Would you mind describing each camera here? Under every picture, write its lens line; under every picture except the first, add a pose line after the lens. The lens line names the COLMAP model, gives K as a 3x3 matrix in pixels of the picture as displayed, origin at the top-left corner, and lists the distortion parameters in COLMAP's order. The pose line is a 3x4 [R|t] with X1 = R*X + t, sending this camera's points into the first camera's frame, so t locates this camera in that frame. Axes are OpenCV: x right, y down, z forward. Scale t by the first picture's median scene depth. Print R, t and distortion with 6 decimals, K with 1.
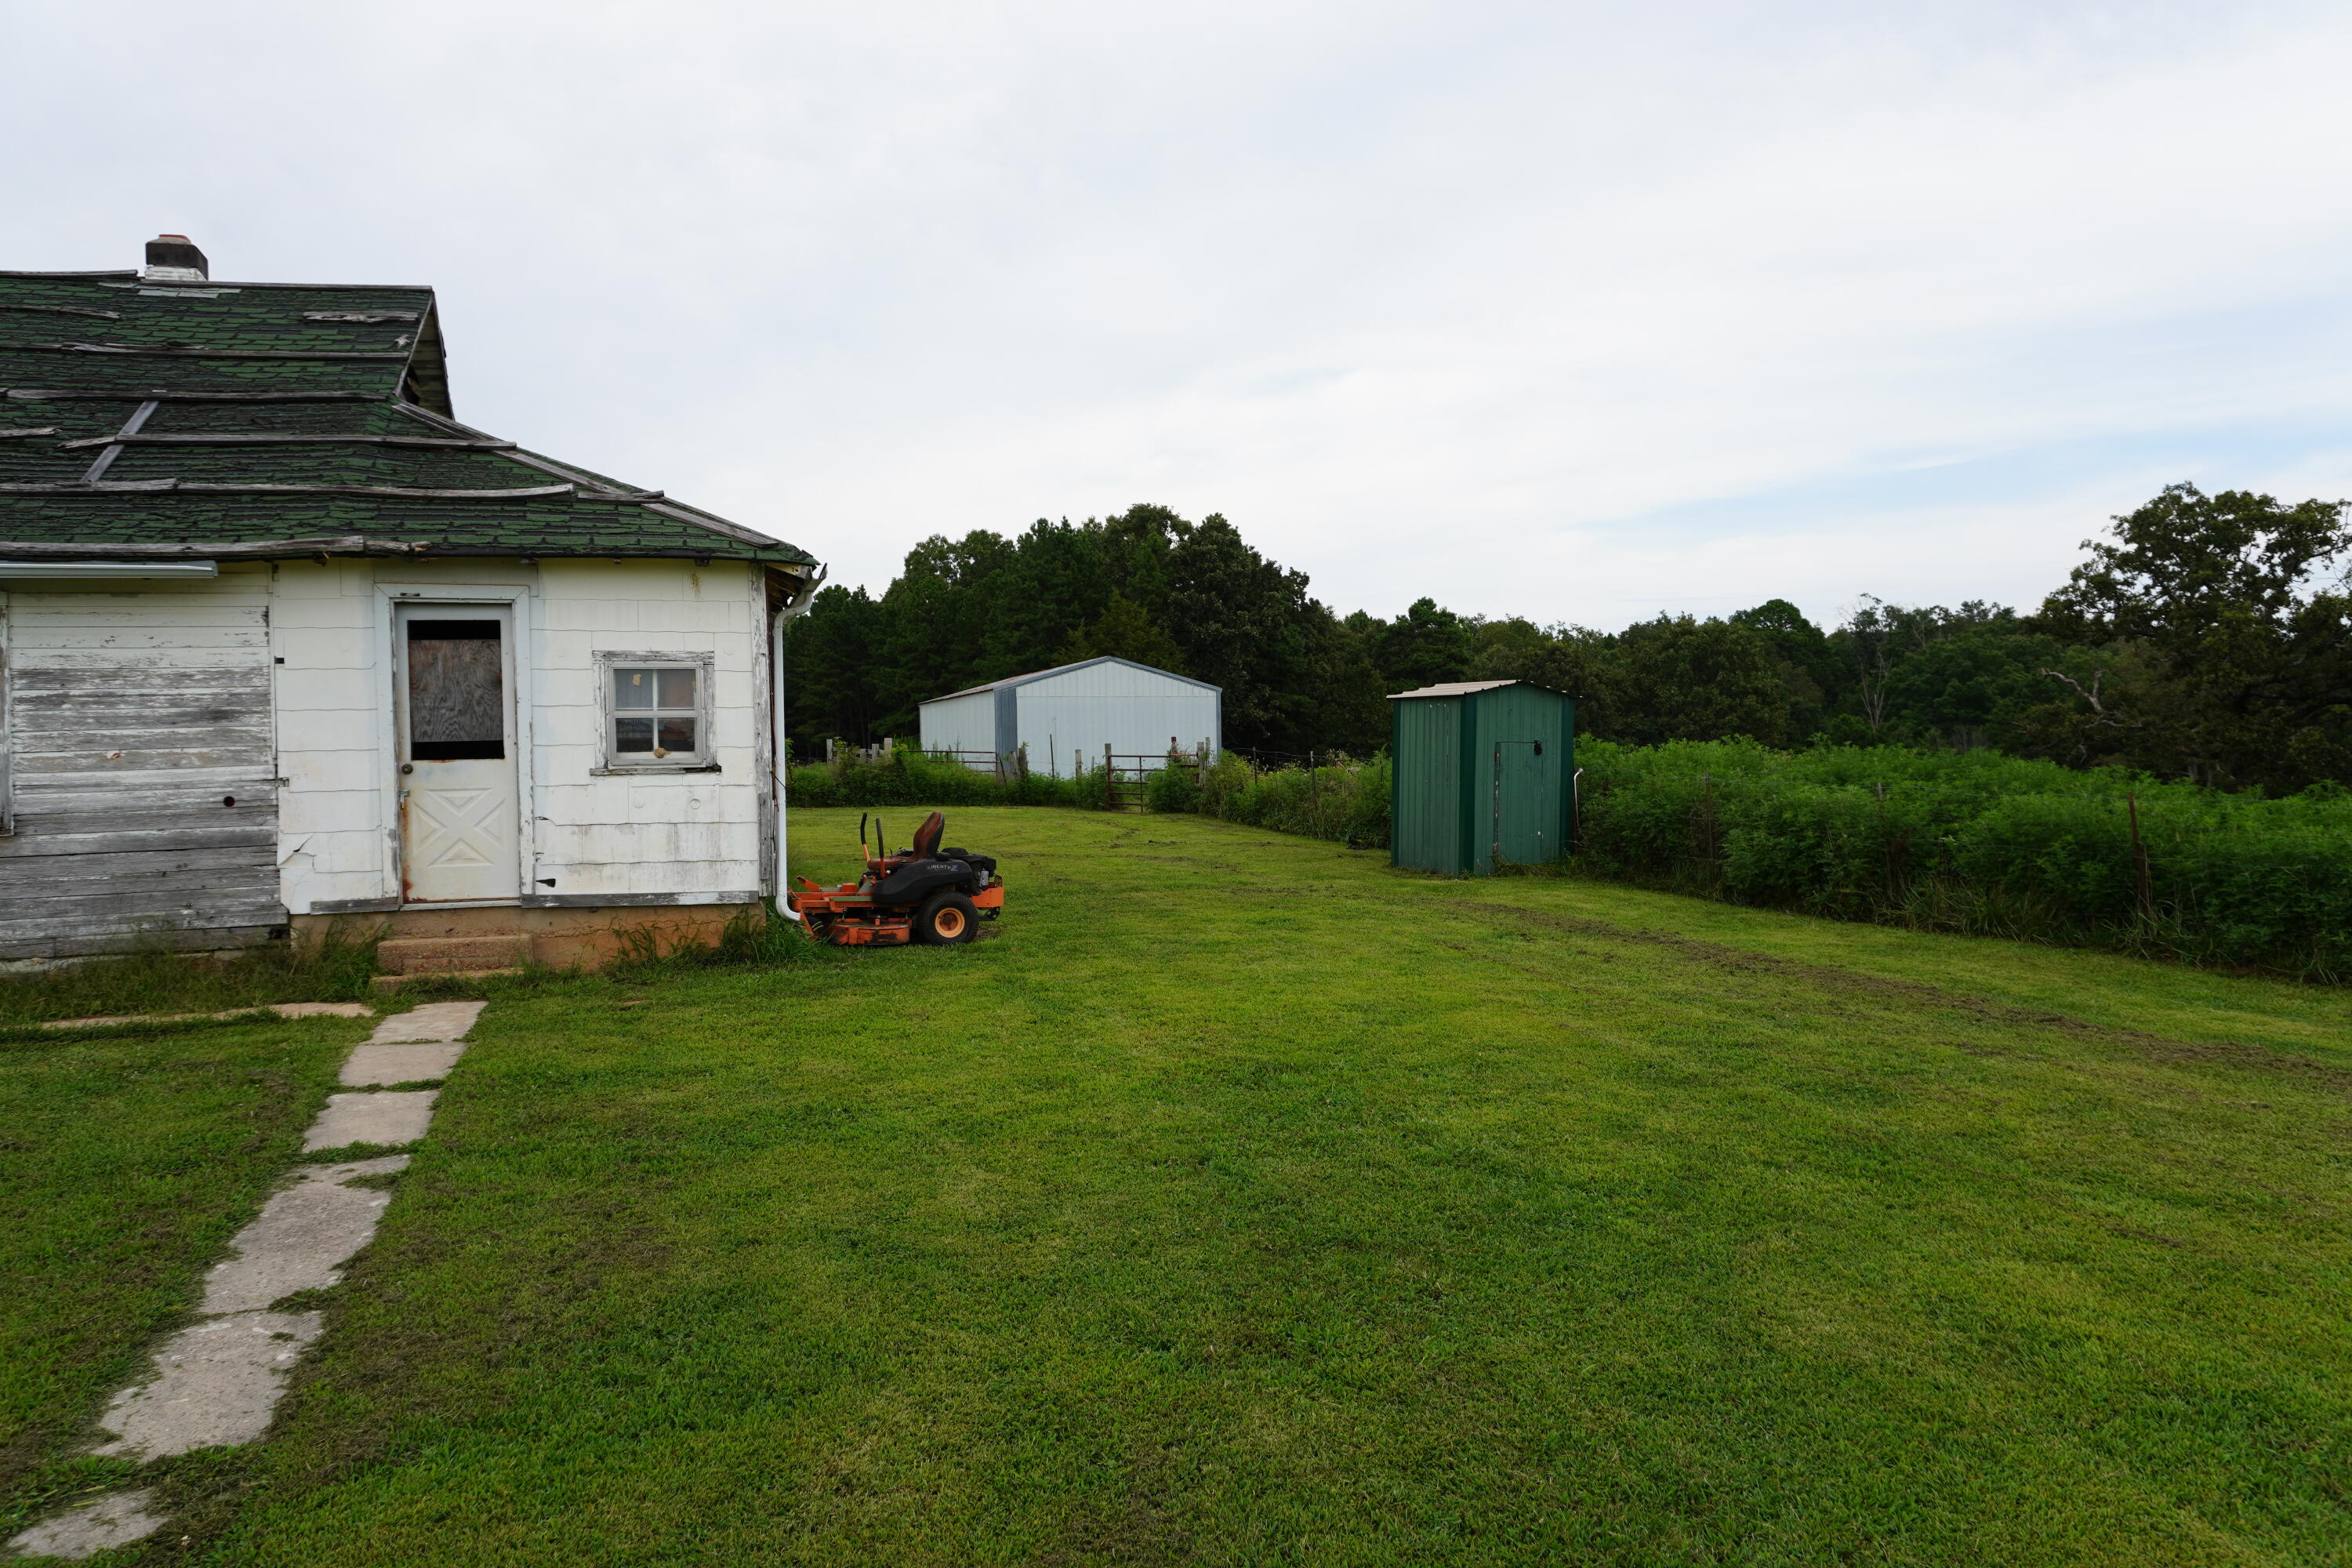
lens RADIAL K [[1559.5, 0, 1176.0], [0, 1559.5, 784.0], [0, 0, 1]] dist [-0.053952, 0.044088]
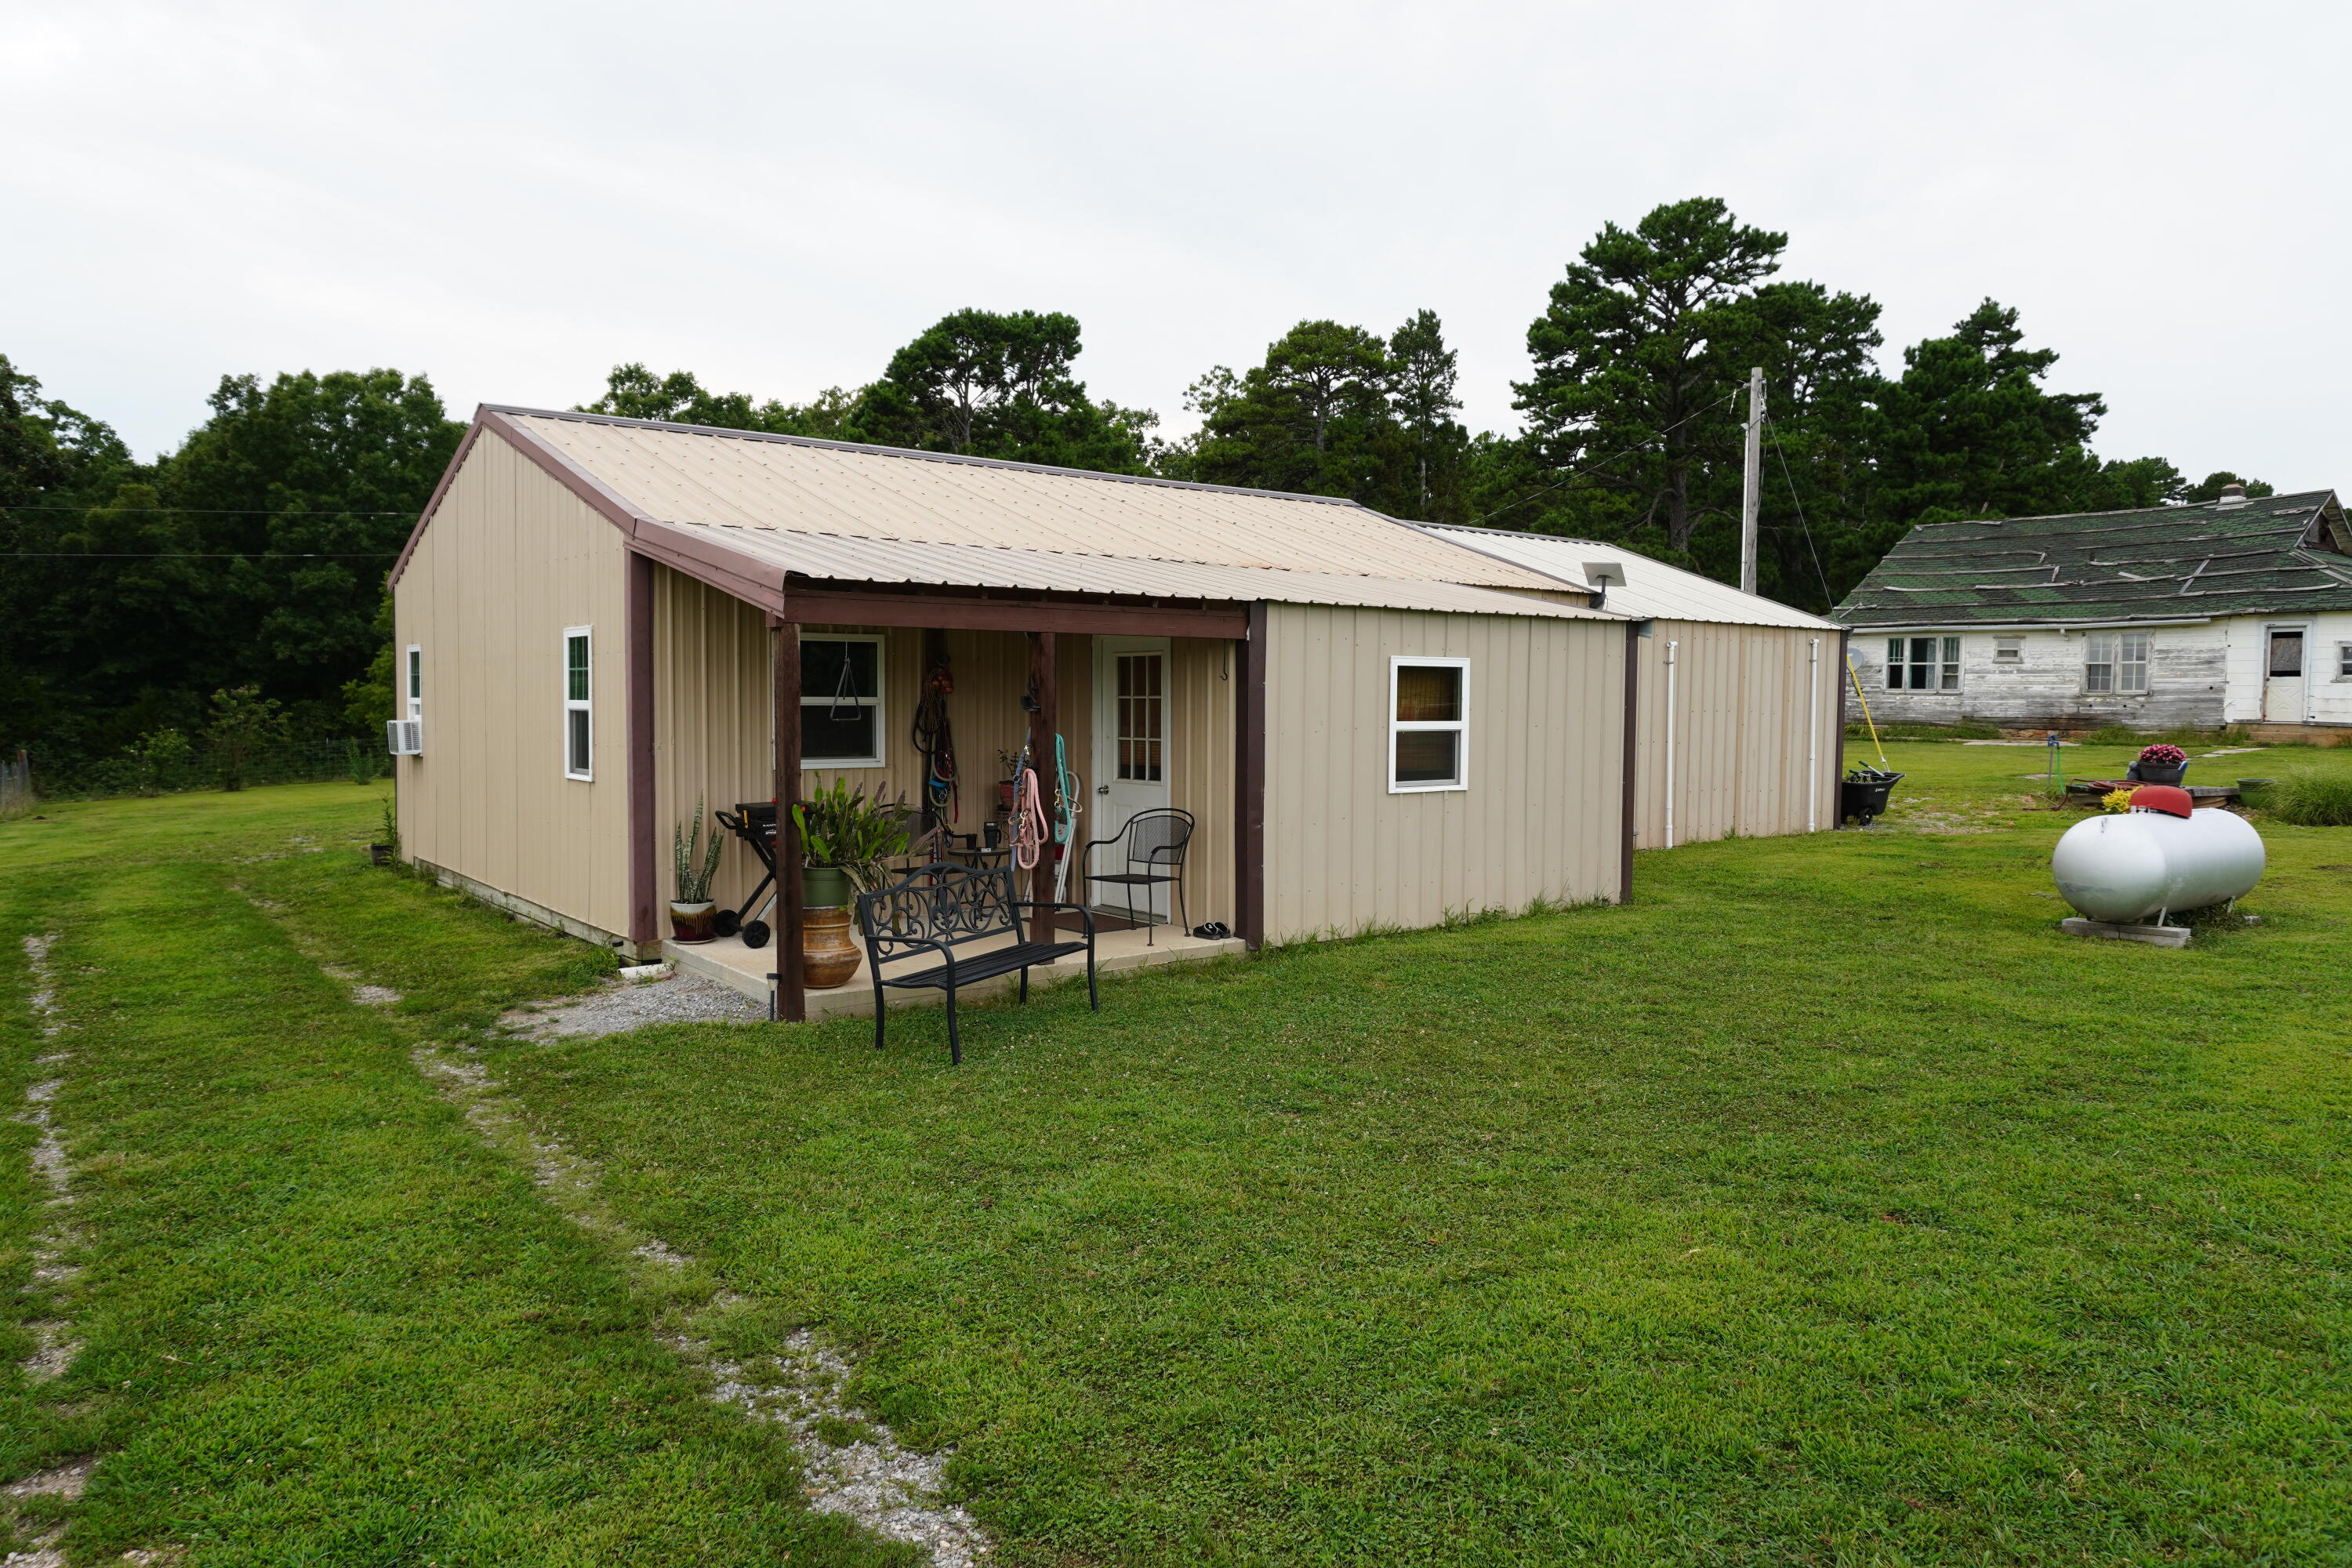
lens RADIAL K [[1559.5, 0, 1176.0], [0, 1559.5, 784.0], [0, 0, 1]] dist [-0.053952, 0.044088]
pose [[0.292852, 0.077839, -0.952984, 1.885389], [-0.027760, 0.996953, 0.072899, 0.037471], [0.955755, 0.005107, 0.294121, -2.092995]]
